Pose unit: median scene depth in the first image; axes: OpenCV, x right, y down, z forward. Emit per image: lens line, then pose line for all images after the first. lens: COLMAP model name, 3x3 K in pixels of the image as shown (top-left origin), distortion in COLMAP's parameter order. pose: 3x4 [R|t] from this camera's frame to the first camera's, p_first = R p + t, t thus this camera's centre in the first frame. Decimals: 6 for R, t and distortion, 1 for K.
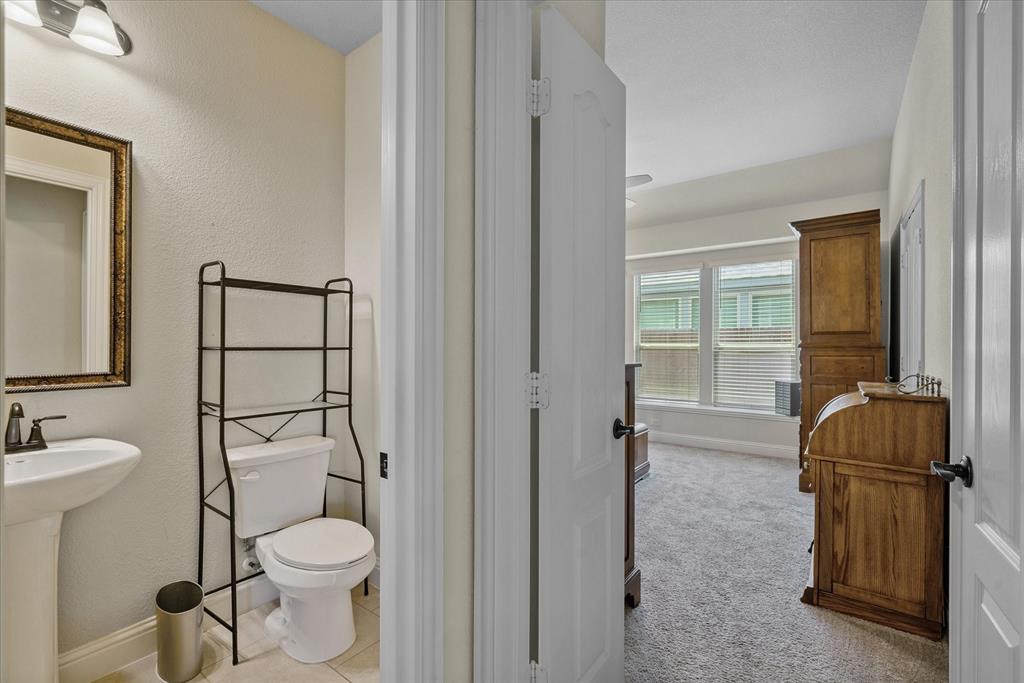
lens RADIAL K [[439.3, 0, 515.2], [0, 439.3, 344.4], [0, 0, 1]] dist [-0.002963, -0.000263]
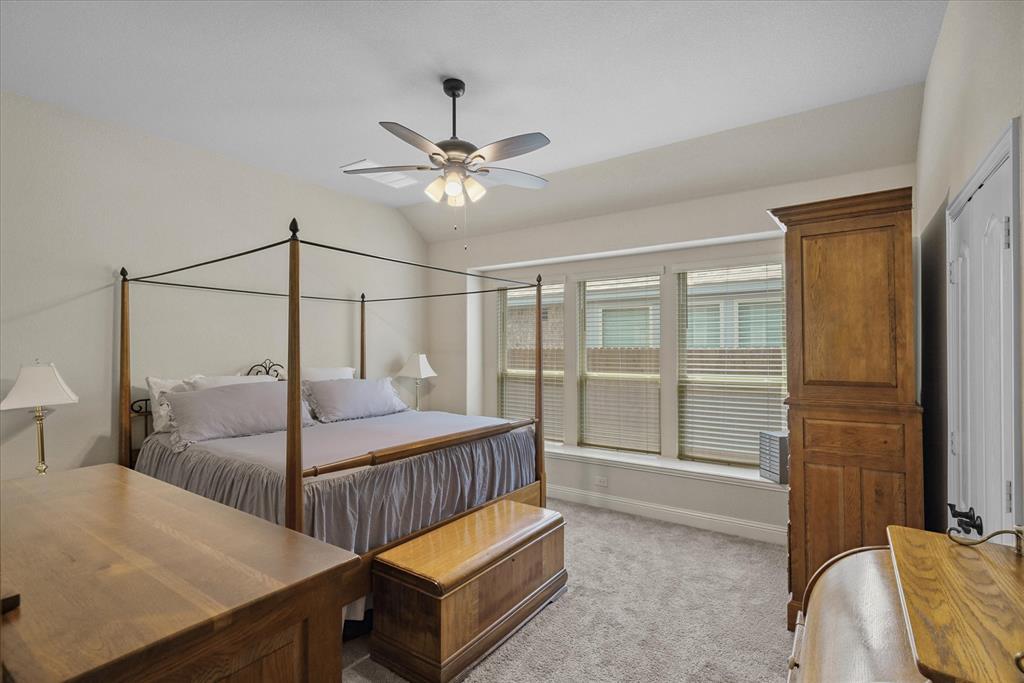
lens RADIAL K [[470.5, 0, 512.0], [0, 470.5, 341.5], [0, 0, 1]] dist [0.002826, 0.000439]
pose [[0.999791, -0.004421, 0.019951, 0.236236], [0.004557, 0.999966, -0.006815, -0.082467], [-0.019920, 0.006904, 0.999778, 0.322585]]
